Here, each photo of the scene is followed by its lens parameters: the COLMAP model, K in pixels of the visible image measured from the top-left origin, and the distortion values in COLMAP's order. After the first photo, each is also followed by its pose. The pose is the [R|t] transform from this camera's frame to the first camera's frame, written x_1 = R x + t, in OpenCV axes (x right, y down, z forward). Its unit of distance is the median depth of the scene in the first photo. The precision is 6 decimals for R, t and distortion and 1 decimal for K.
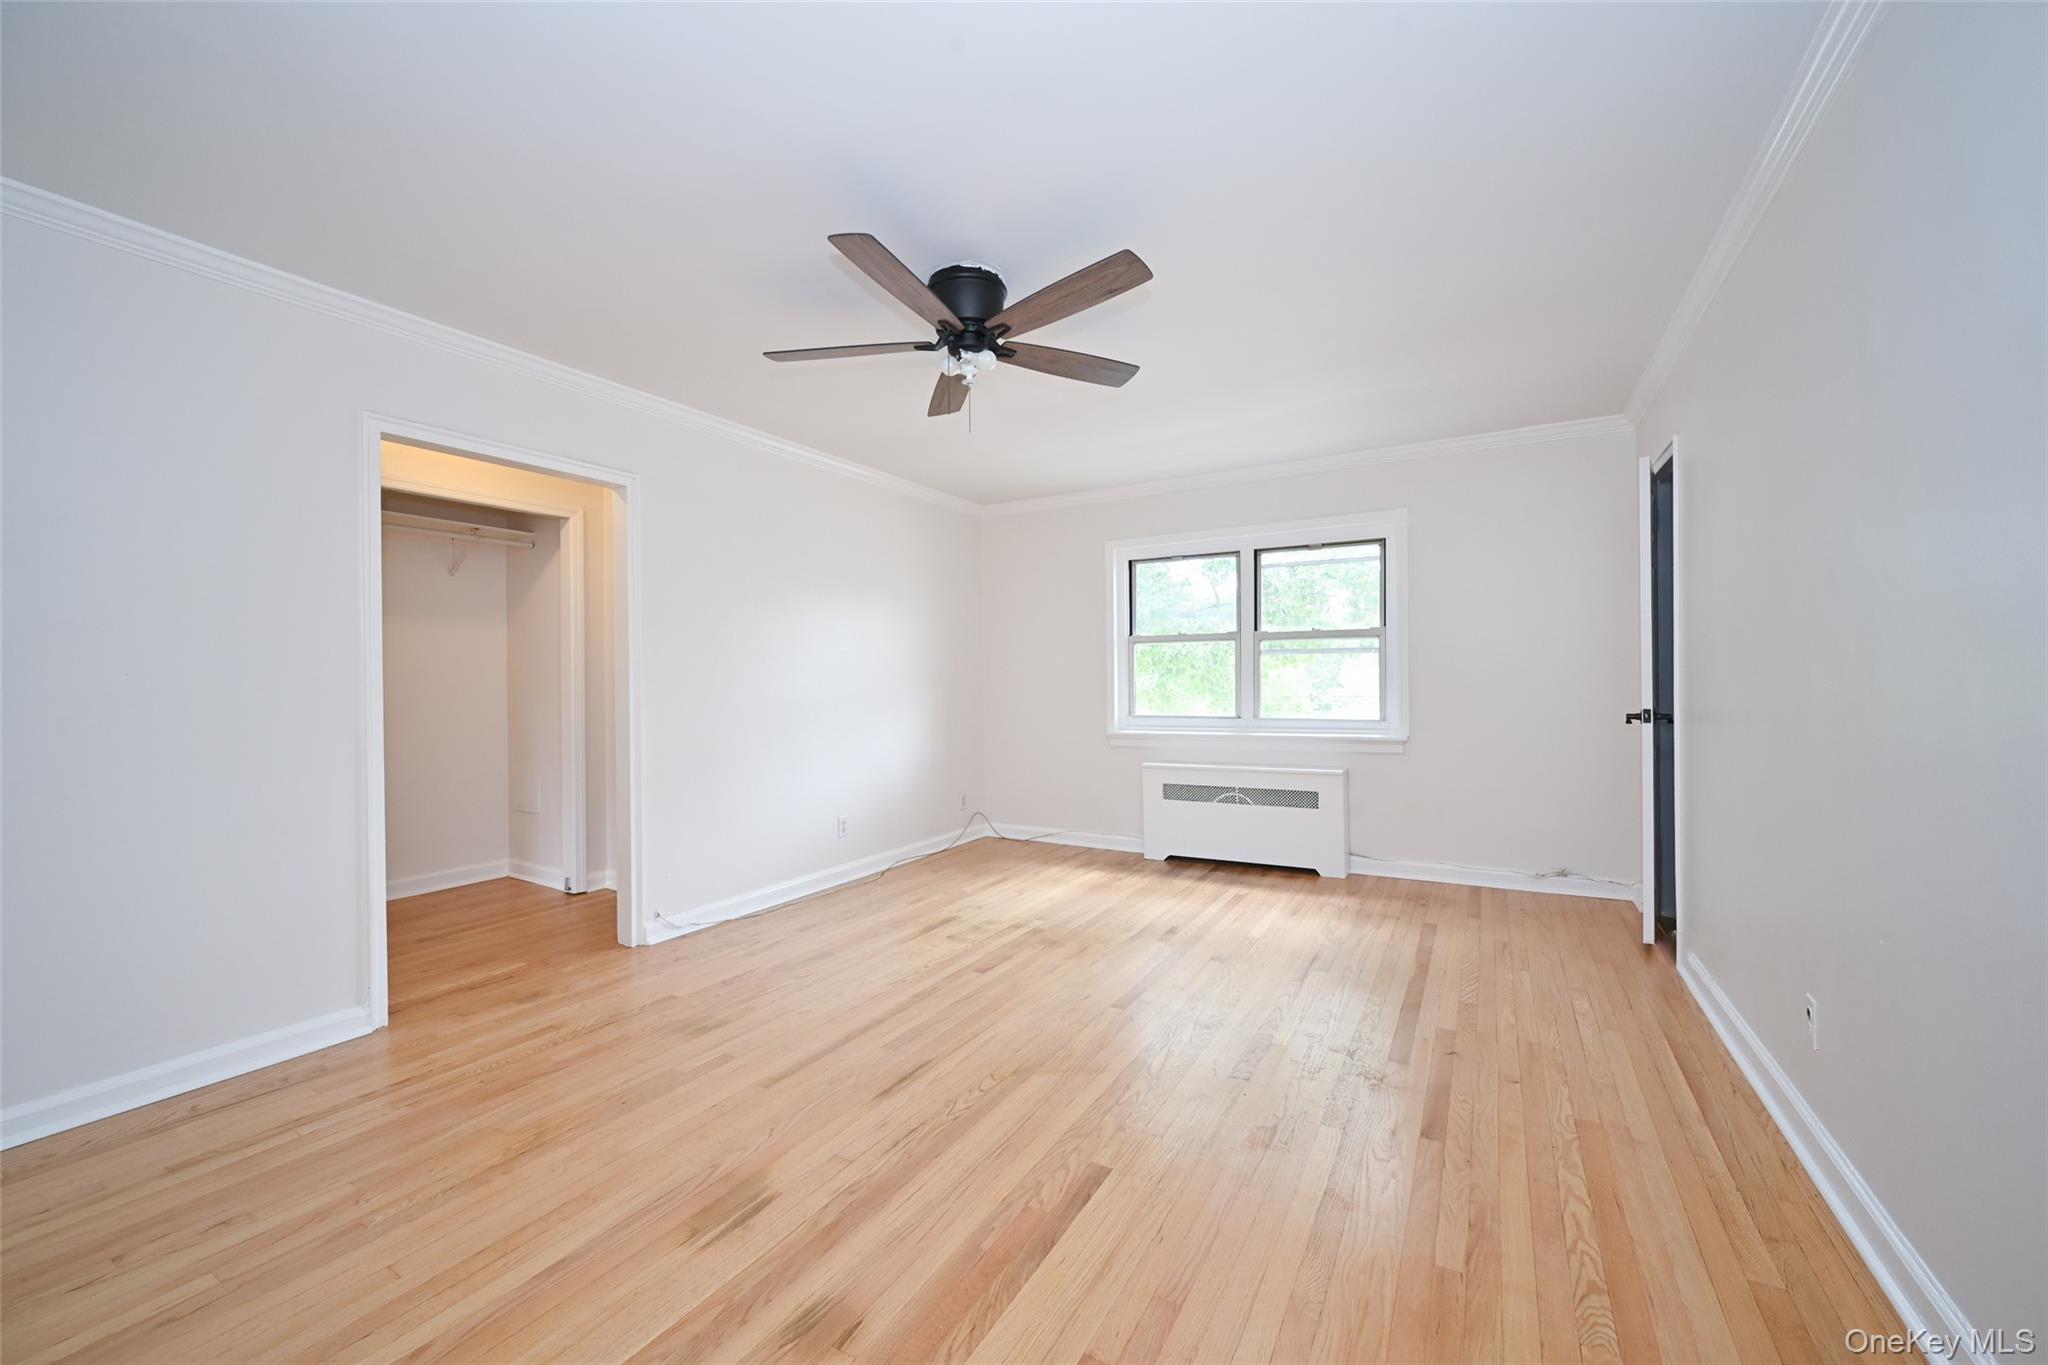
lens RADIAL K [[806.8, 0, 1025.5], [0, 806.8, 683.8], [0, 0, 1]] dist [-0.000553, -0.000168]
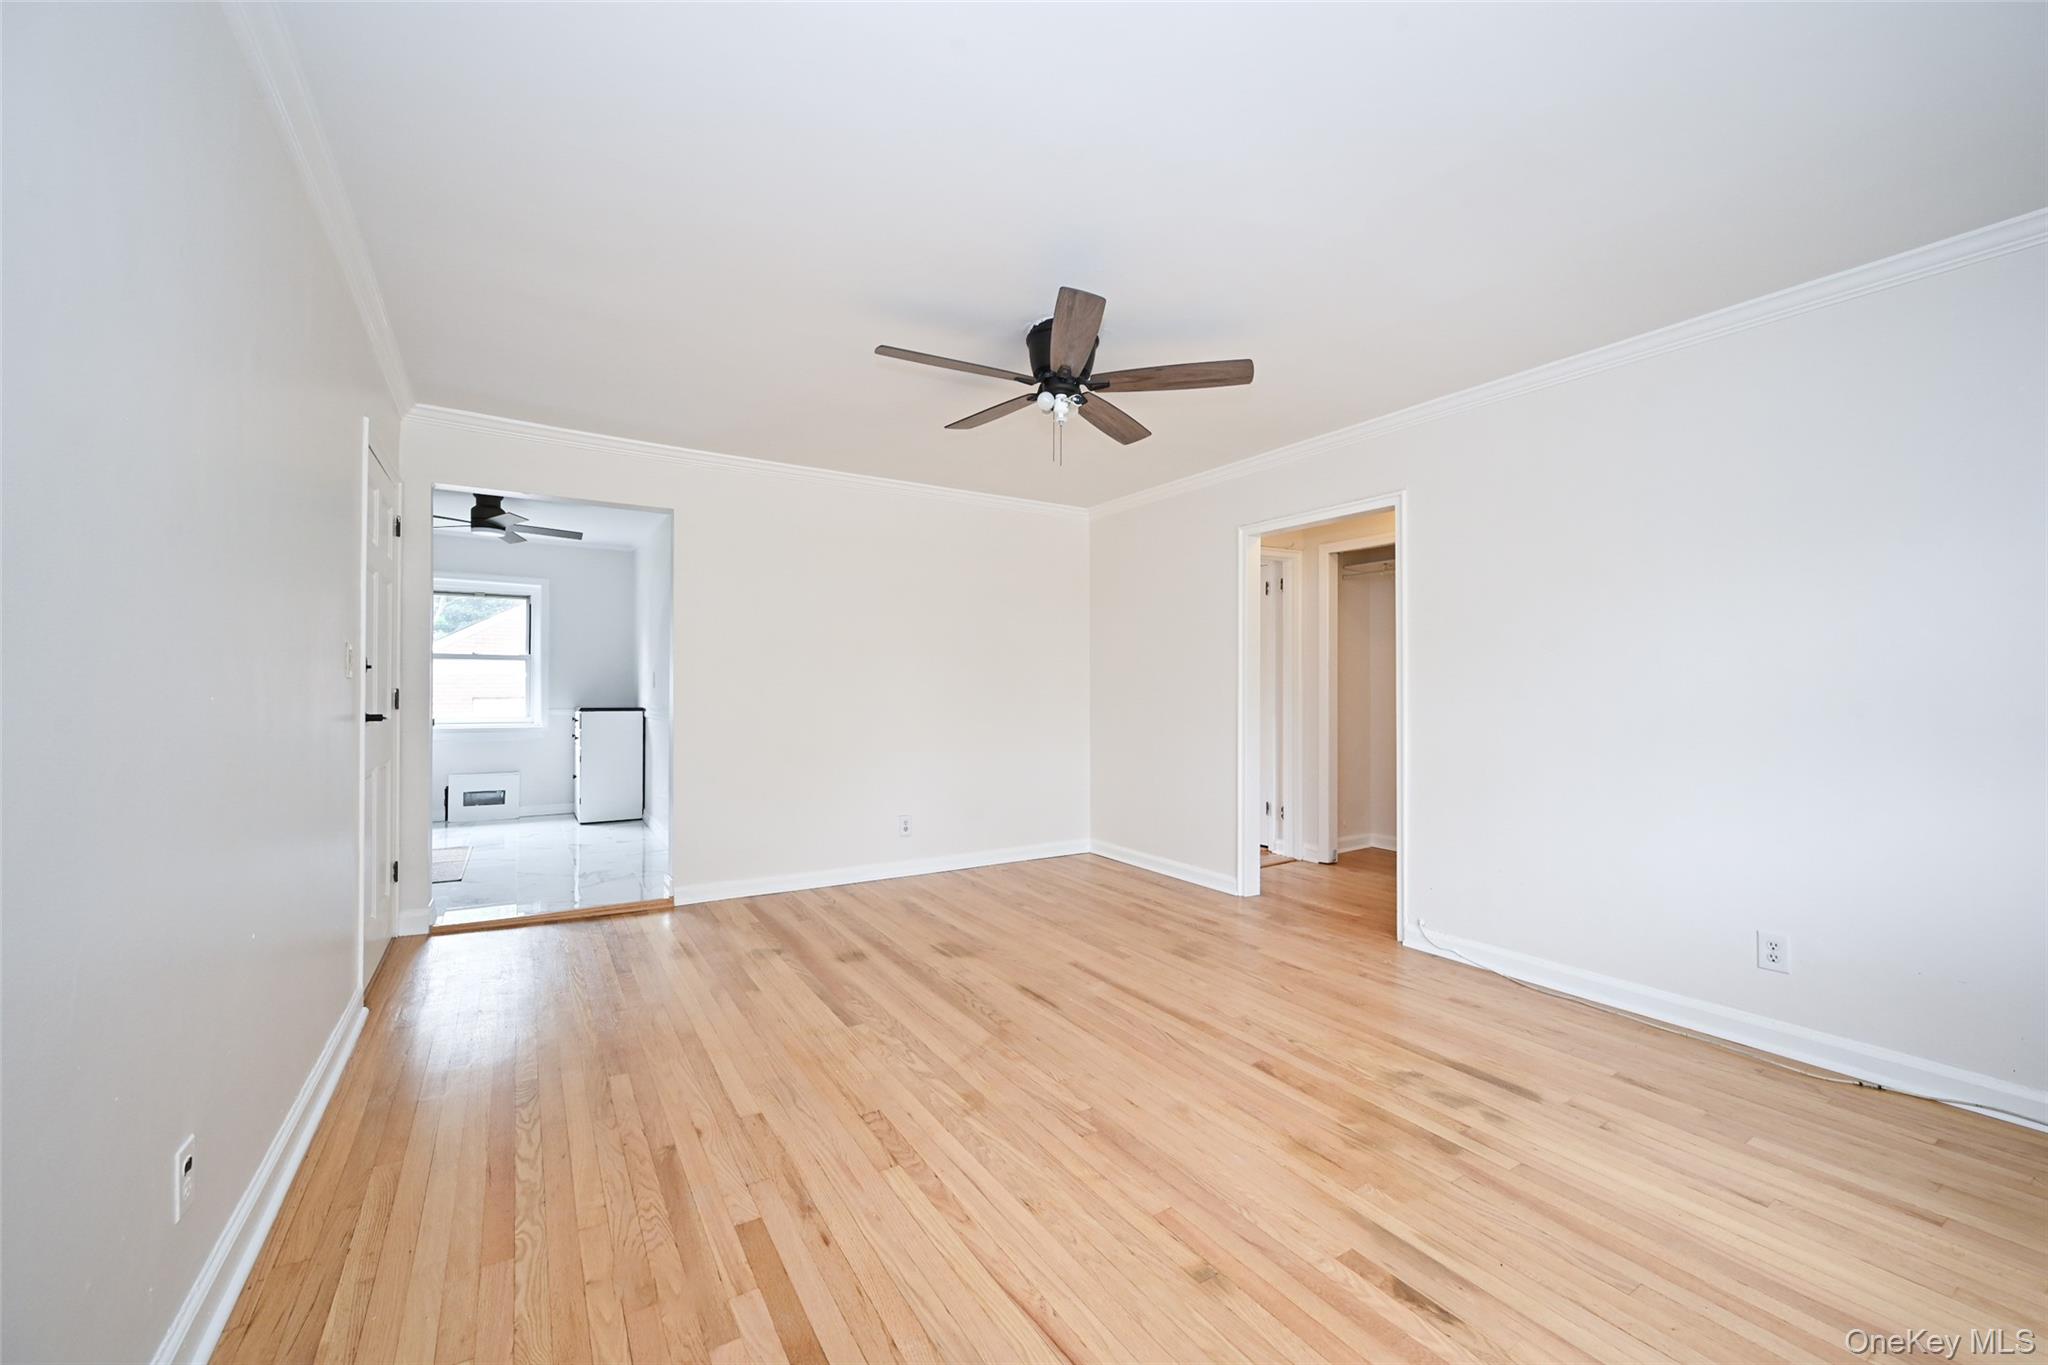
lens RADIAL K [[806.8, 0, 1025.5], [0, 806.8, 683.8], [0, 0, 1]] dist [-0.000553, -0.000168]
pose [[-0.469376, 0.001880, -0.882996, 0.845314], [-0.002467, 0.999991, 0.003441, -0.014198], [0.882995, 0.003793, -0.469367, 1.339587]]
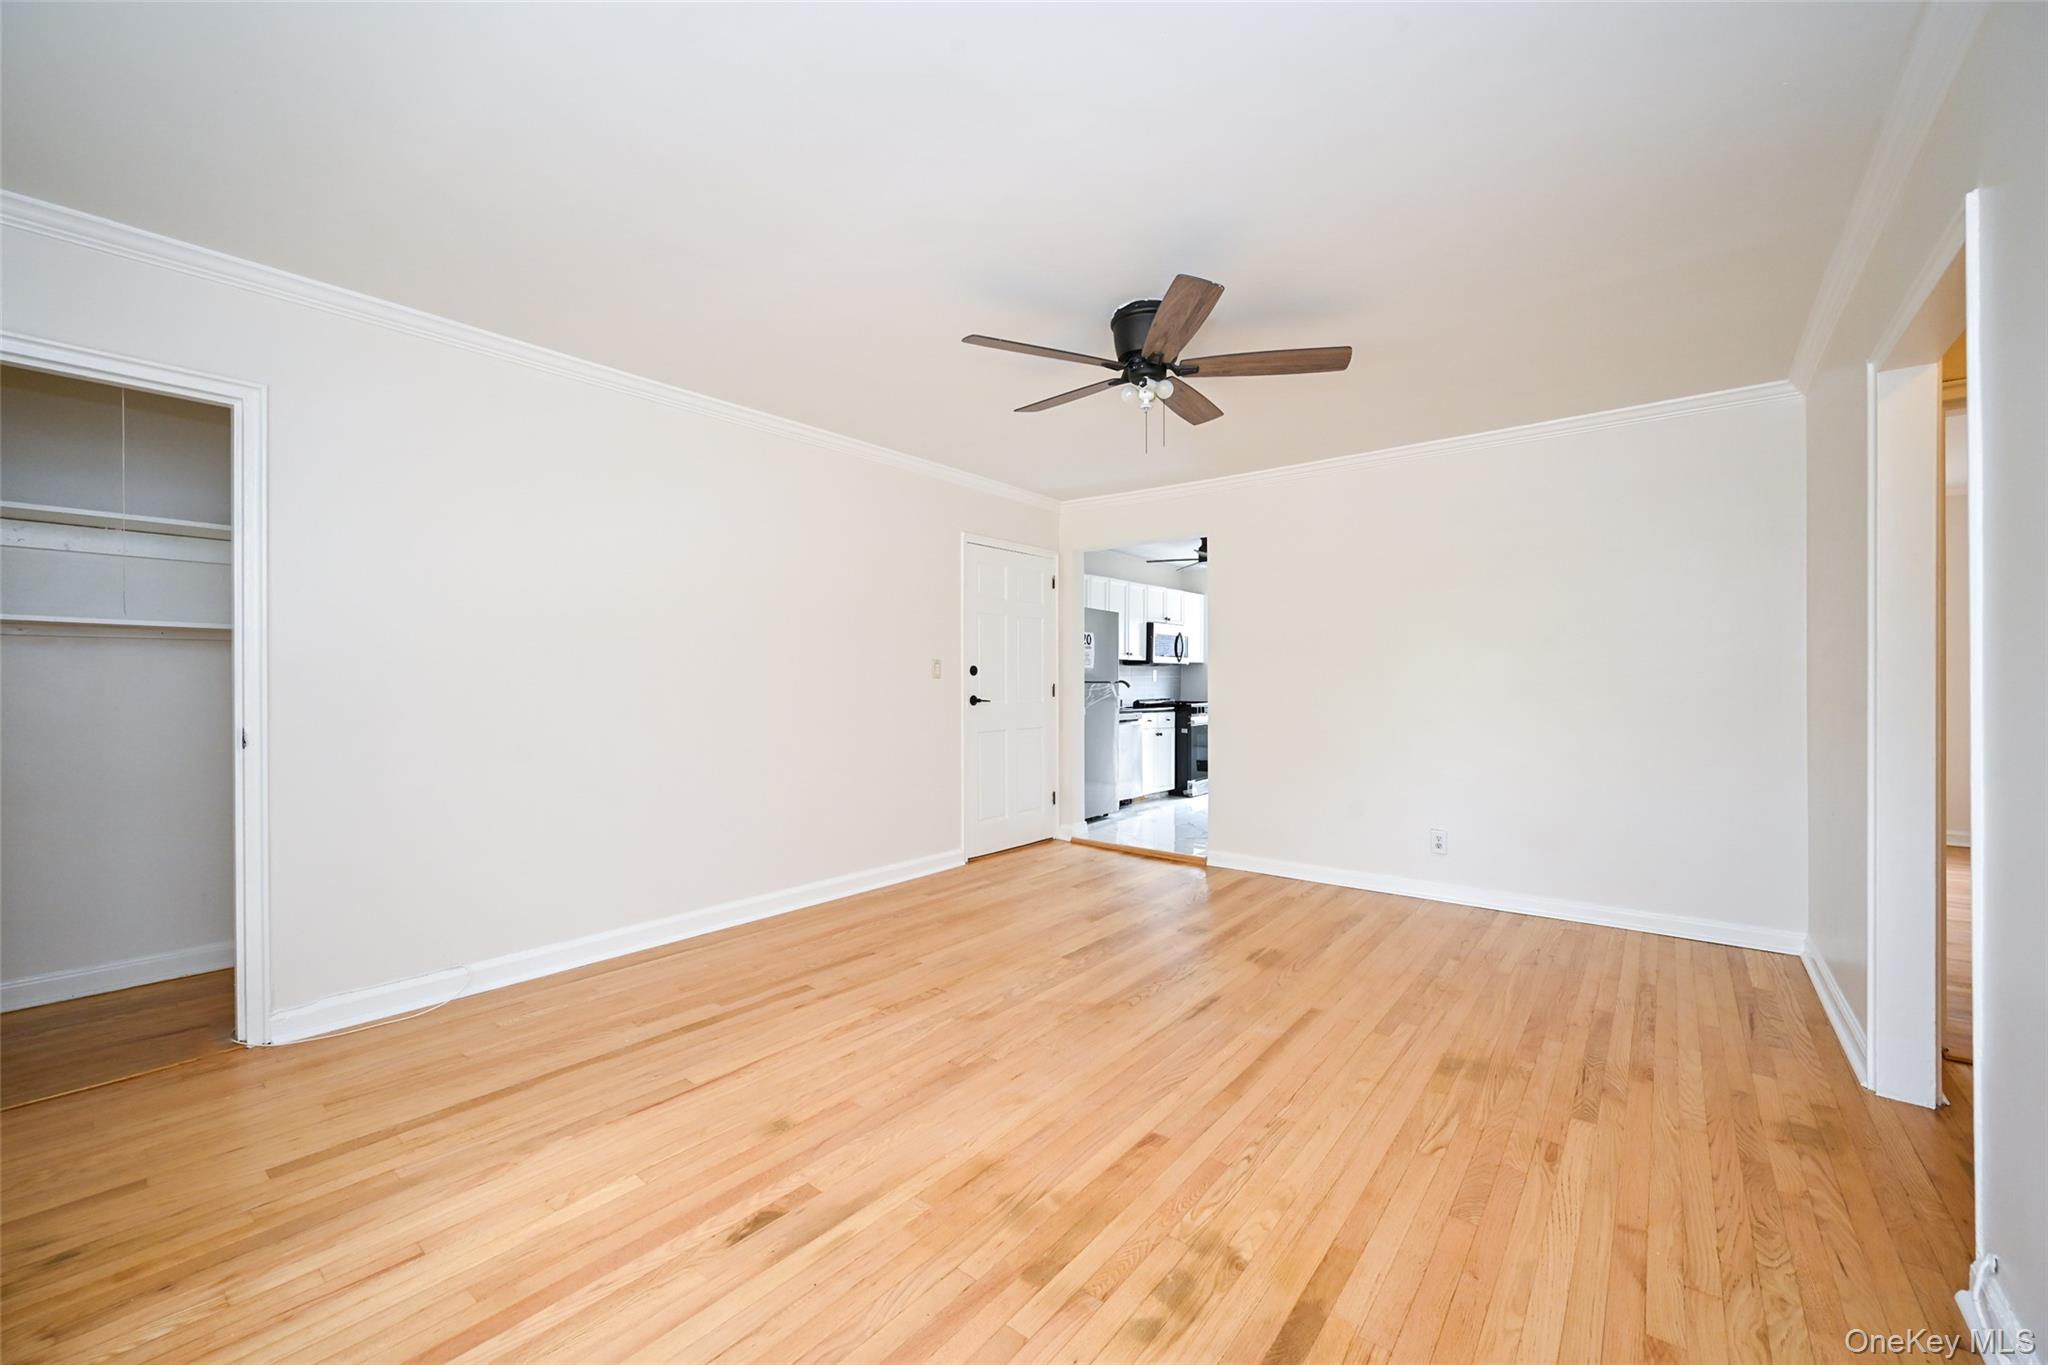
lens RADIAL K [[806.8, 0, 1025.5], [0, 806.8, 683.8], [0, 0, 1]] dist [-0.000553, -0.000168]
pose [[-0.988229, 0.010049, 0.152649, -0.063883], [0.011039, 0.999923, 0.005639, -0.010727], [-0.152581, 0.007258, -0.988264, 1.896434]]
